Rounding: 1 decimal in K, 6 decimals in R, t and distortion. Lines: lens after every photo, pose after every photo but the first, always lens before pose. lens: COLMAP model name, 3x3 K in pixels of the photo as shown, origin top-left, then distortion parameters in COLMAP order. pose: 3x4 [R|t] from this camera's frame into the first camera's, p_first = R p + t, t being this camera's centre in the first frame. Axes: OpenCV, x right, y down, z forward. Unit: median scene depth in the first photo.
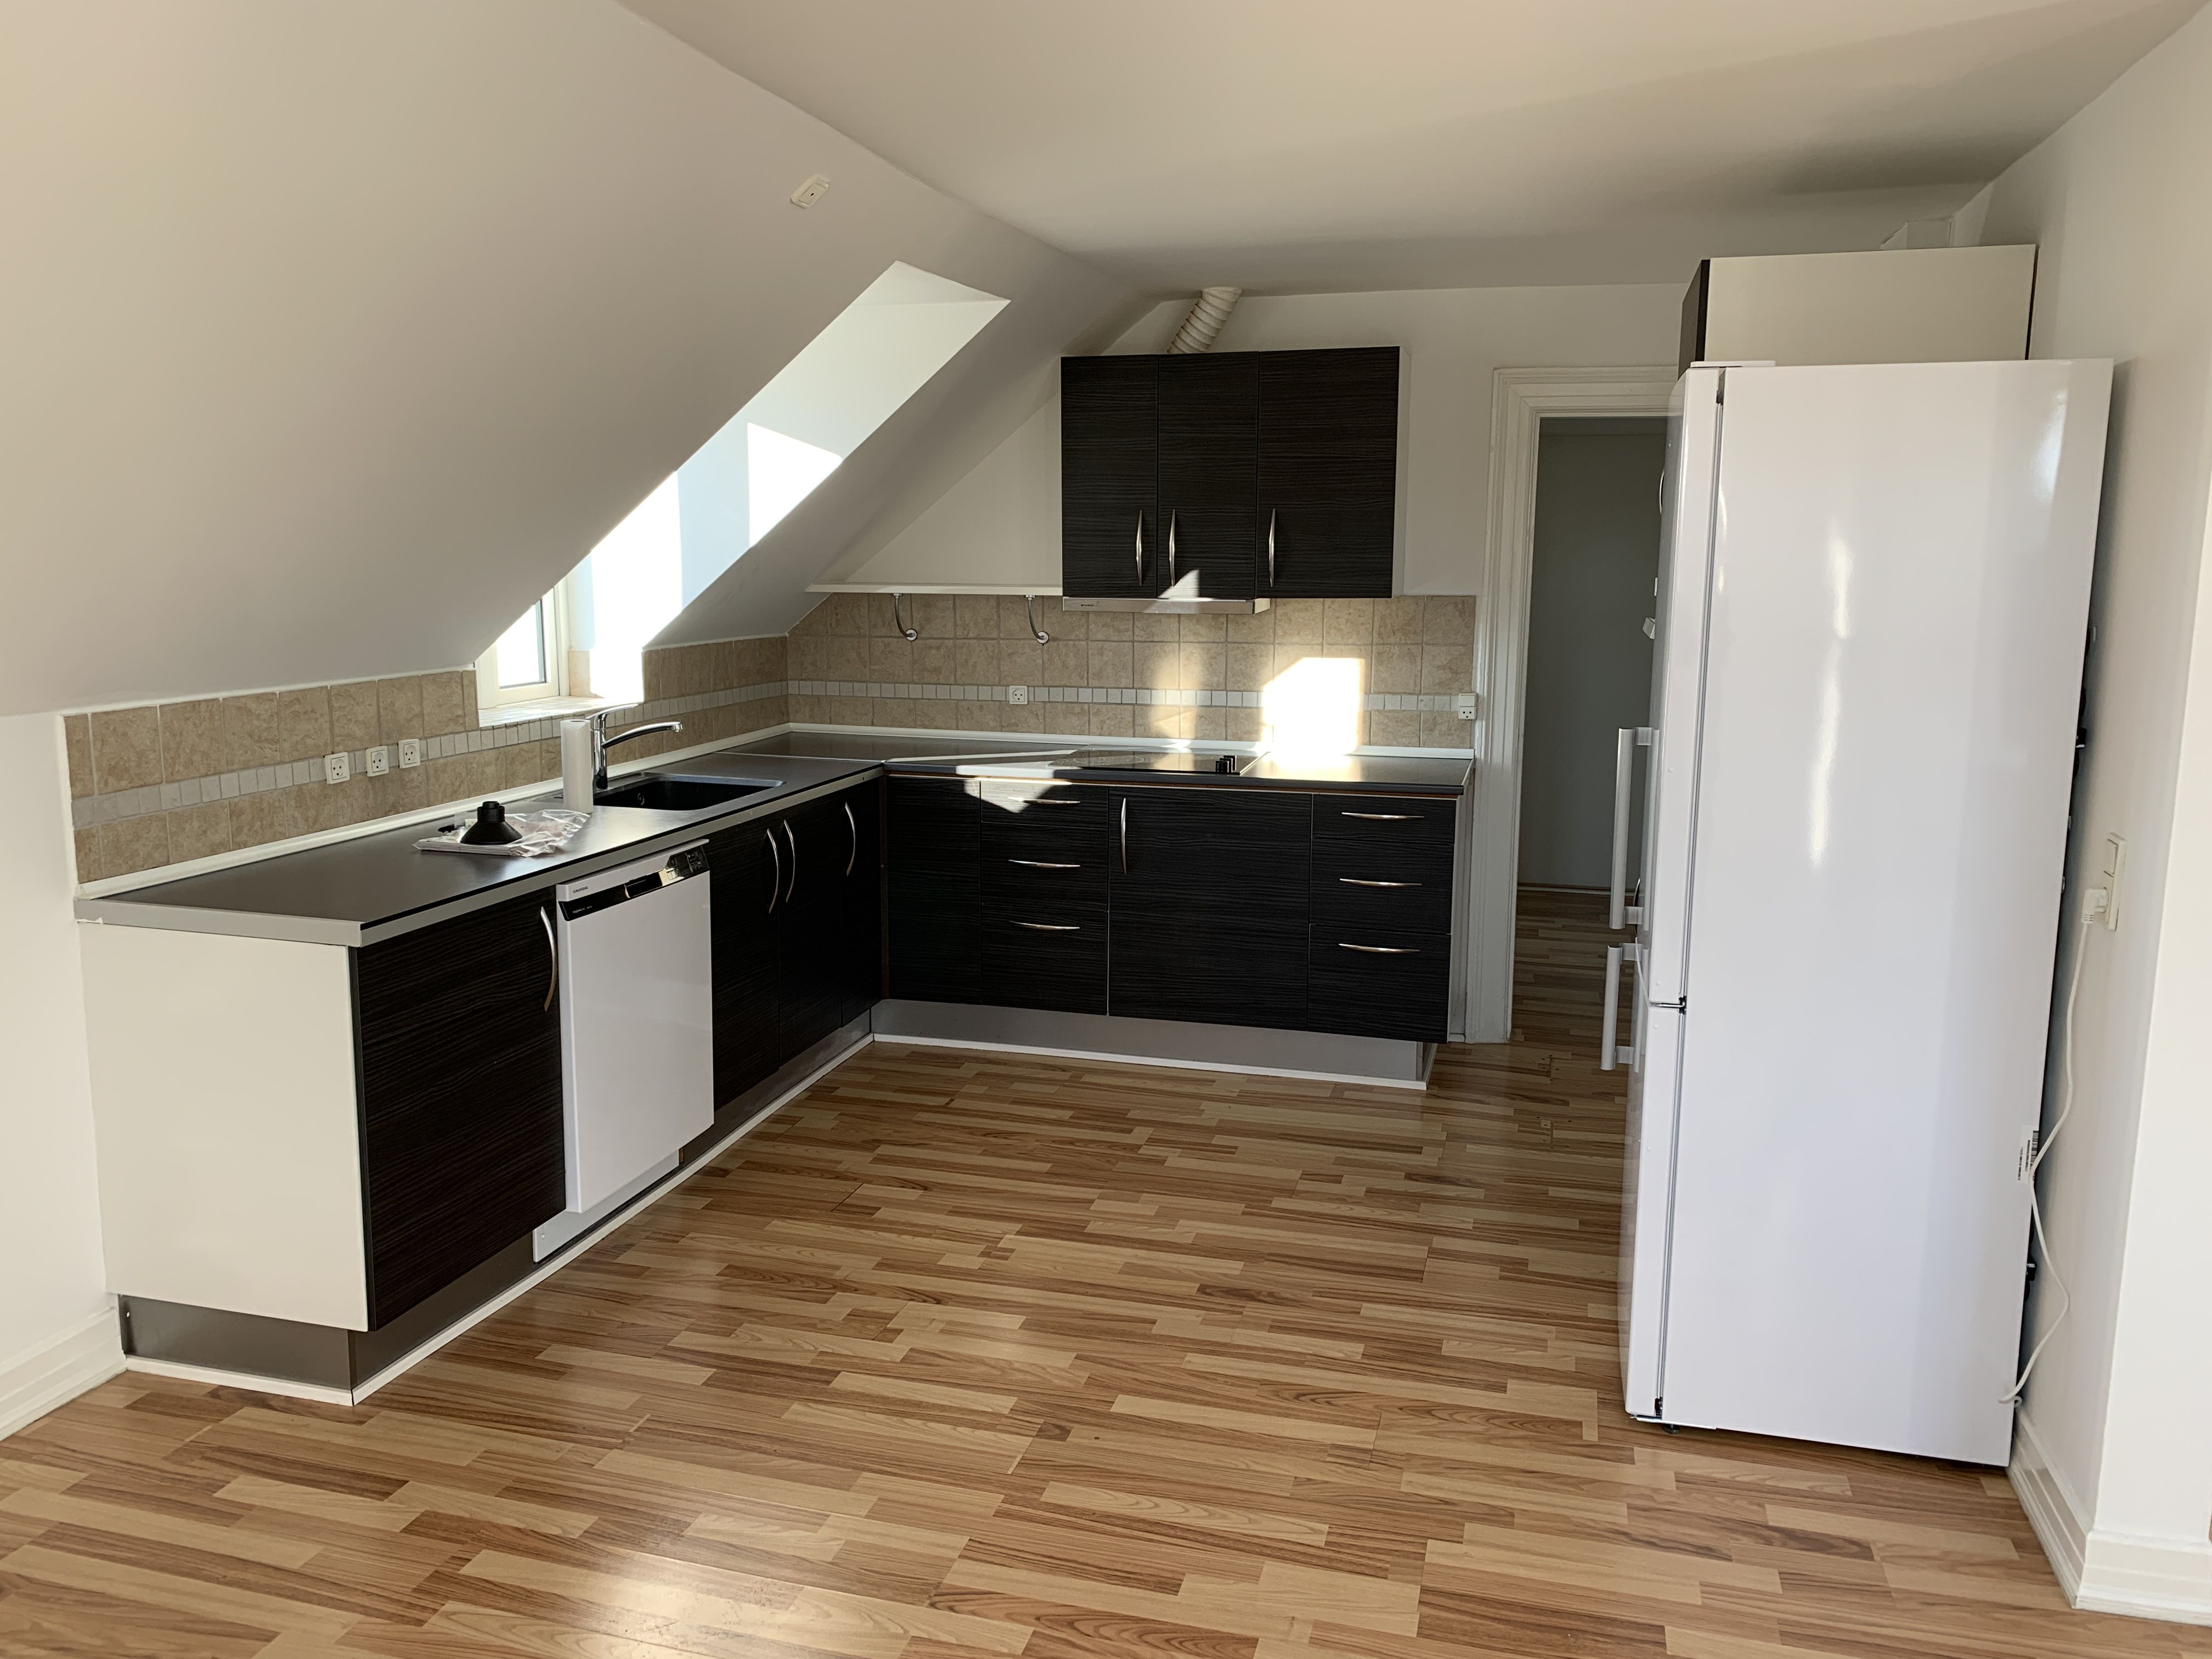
lens RADIAL K [[1684.6, 0, 1106.0], [0, 1684.6, 829.5], [0, 0, 1]] dist [0.116064, -0.062169]
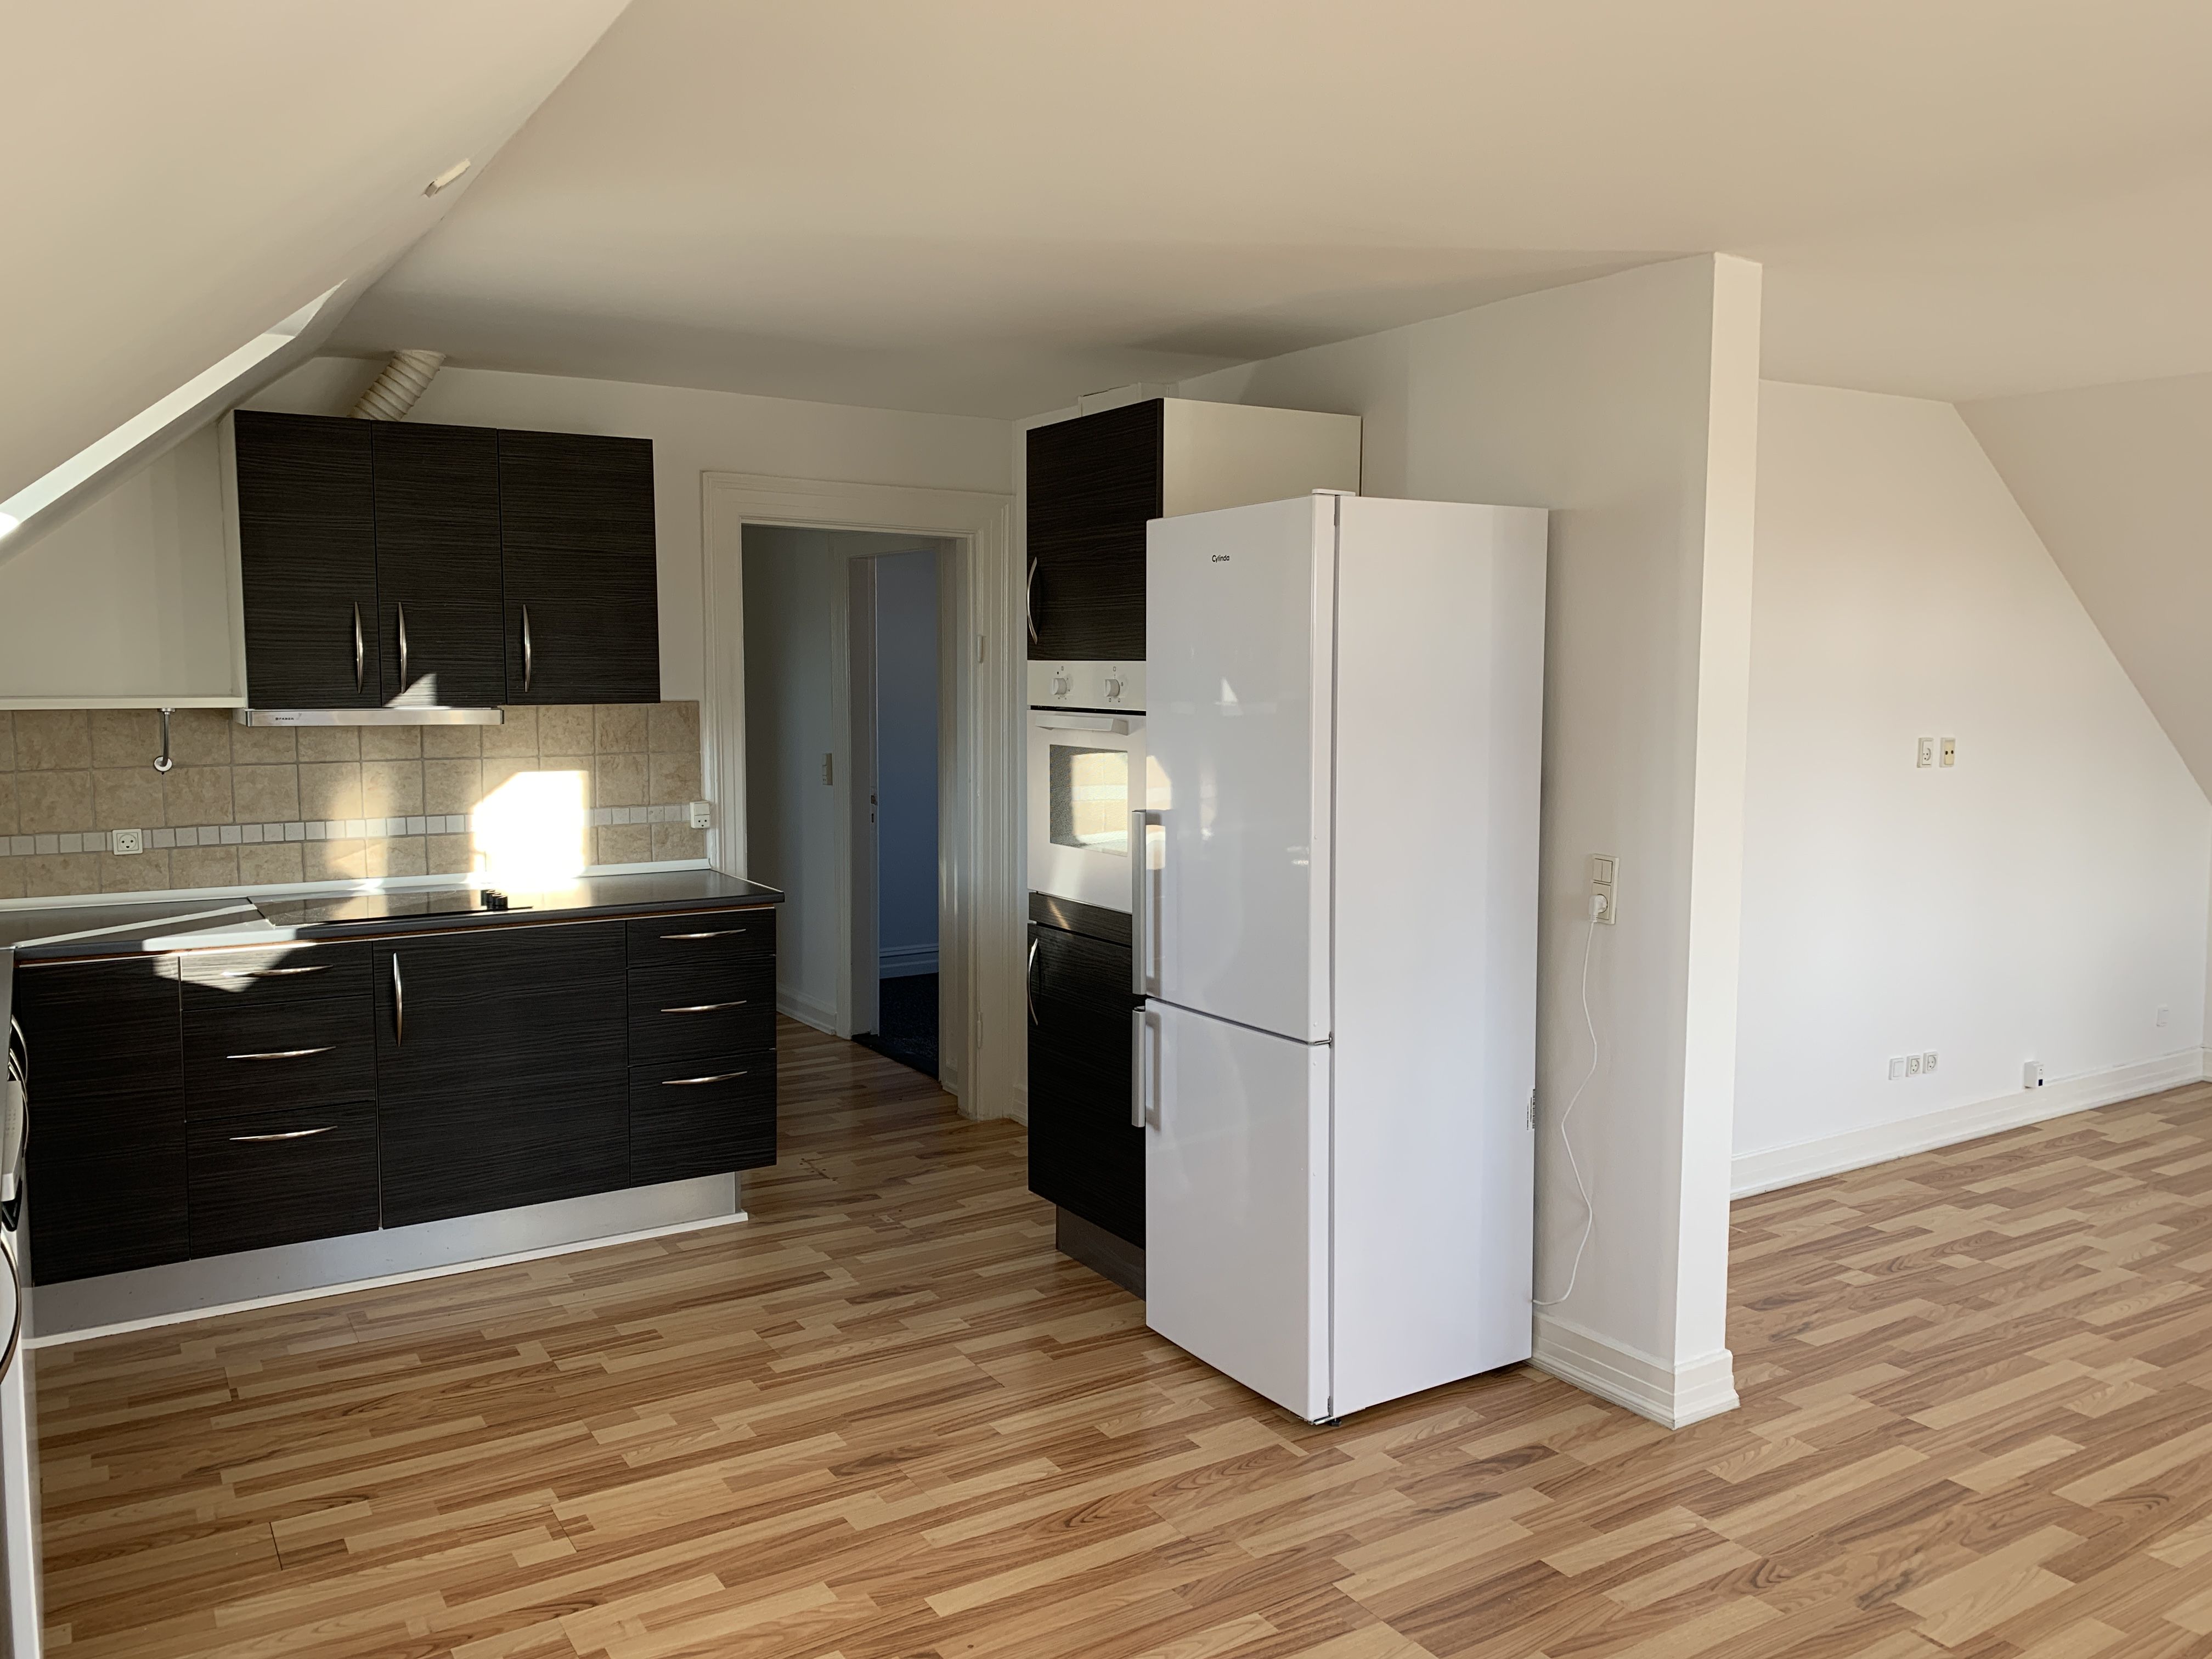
lens RADIAL K [[1701.6, 0, 1106.0], [0, 1701.6, 829.5], [0, 0, 1]] dist [0.094187, -0.072087]
pose [[0.694354, -0.074595, 0.715757, -0.349450], [0.122160, 0.992396, -0.015081, -0.023820], [-0.709190, 0.097909, 0.698186, 0.178863]]
